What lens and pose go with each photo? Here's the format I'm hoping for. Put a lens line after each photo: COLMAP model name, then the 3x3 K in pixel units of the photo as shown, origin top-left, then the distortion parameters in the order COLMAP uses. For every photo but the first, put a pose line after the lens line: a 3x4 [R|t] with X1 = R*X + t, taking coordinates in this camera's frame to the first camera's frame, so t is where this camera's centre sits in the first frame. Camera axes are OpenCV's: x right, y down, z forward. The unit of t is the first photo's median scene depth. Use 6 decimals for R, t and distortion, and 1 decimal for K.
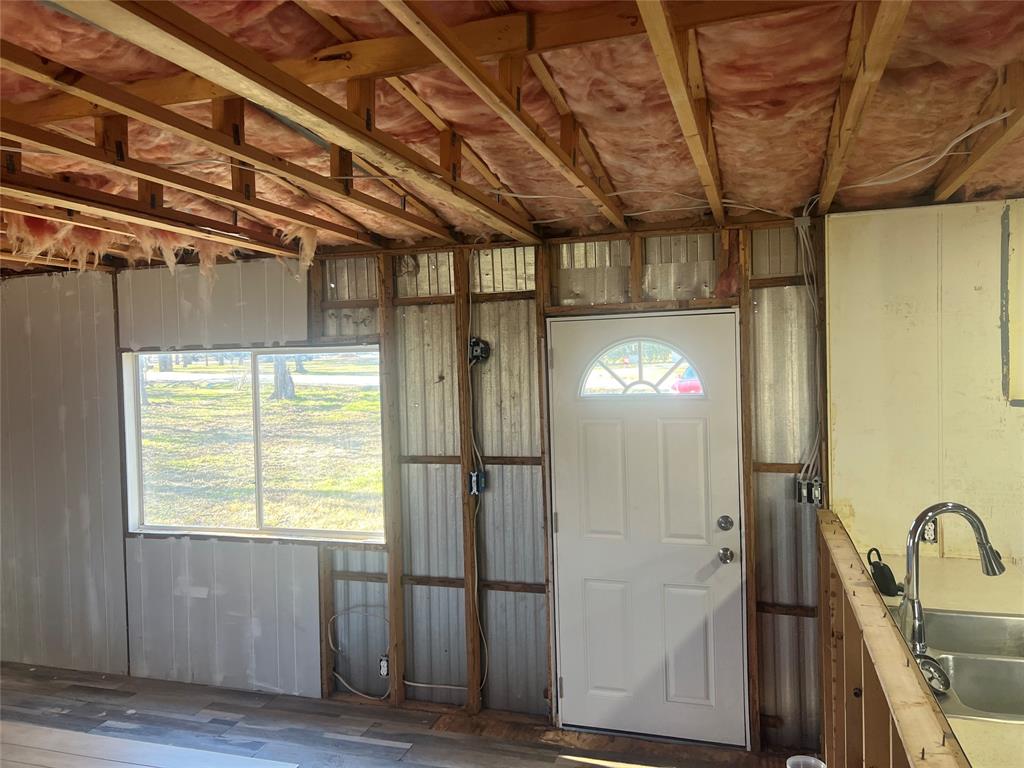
lens RADIAL K [[773.6, 0, 514.7], [0, 773.6, 379.7], [0, 0, 1]] dist [0.074224, -0.094238]
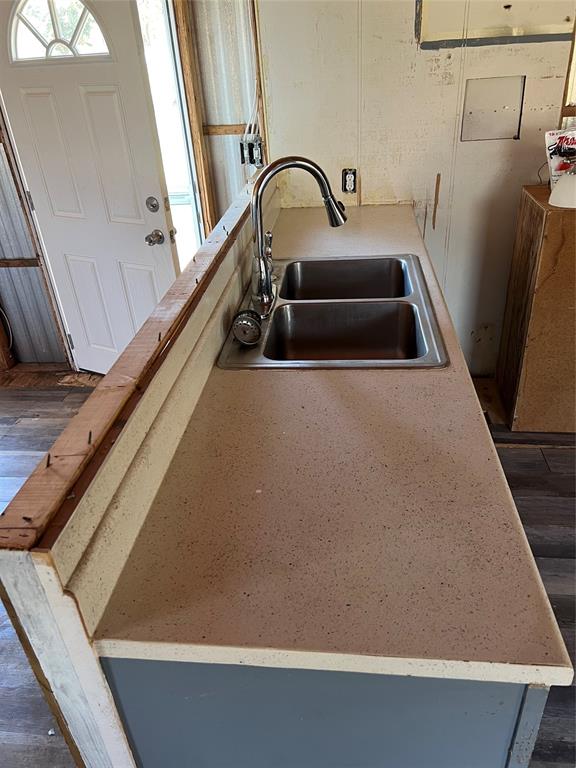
lens RADIAL K [[580.2, 0, 286.7], [0, 580.2, 389.3], [0, 0, 1]] dist [0.074224, -0.094238]
pose [[0.978335, -0.133493, 0.158244, 0.229944], [0.038392, 0.868077, 0.494943, 0.026429], [-0.203439, -0.478144, 0.854395, 0.133235]]
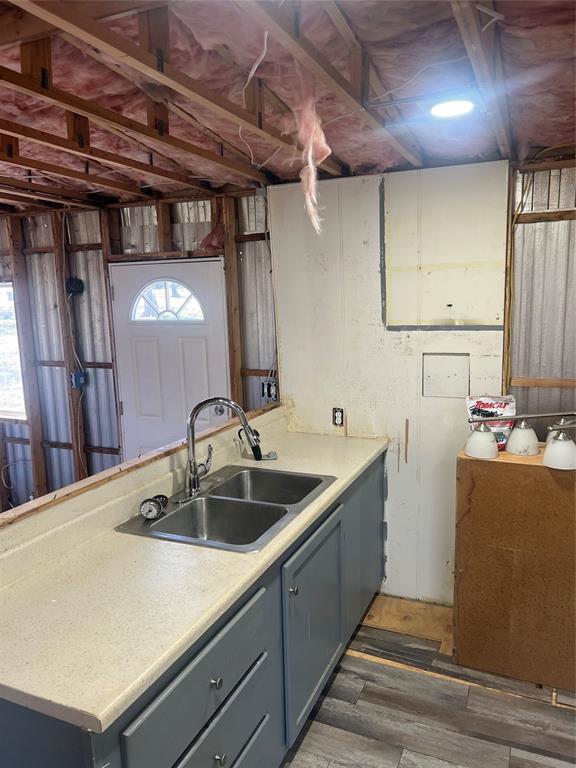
lens RADIAL K [[580.2, 0, 286.7], [0, 580.2, 389.3], [0, 0, 1]] dist [0.074224, -0.094238]
pose [[0.994225, 0.018078, -0.105784, 0.470827], [-0.002229, 0.988975, 0.148064, -0.012543], [0.107295, -0.146973, 0.983304, -0.032640]]
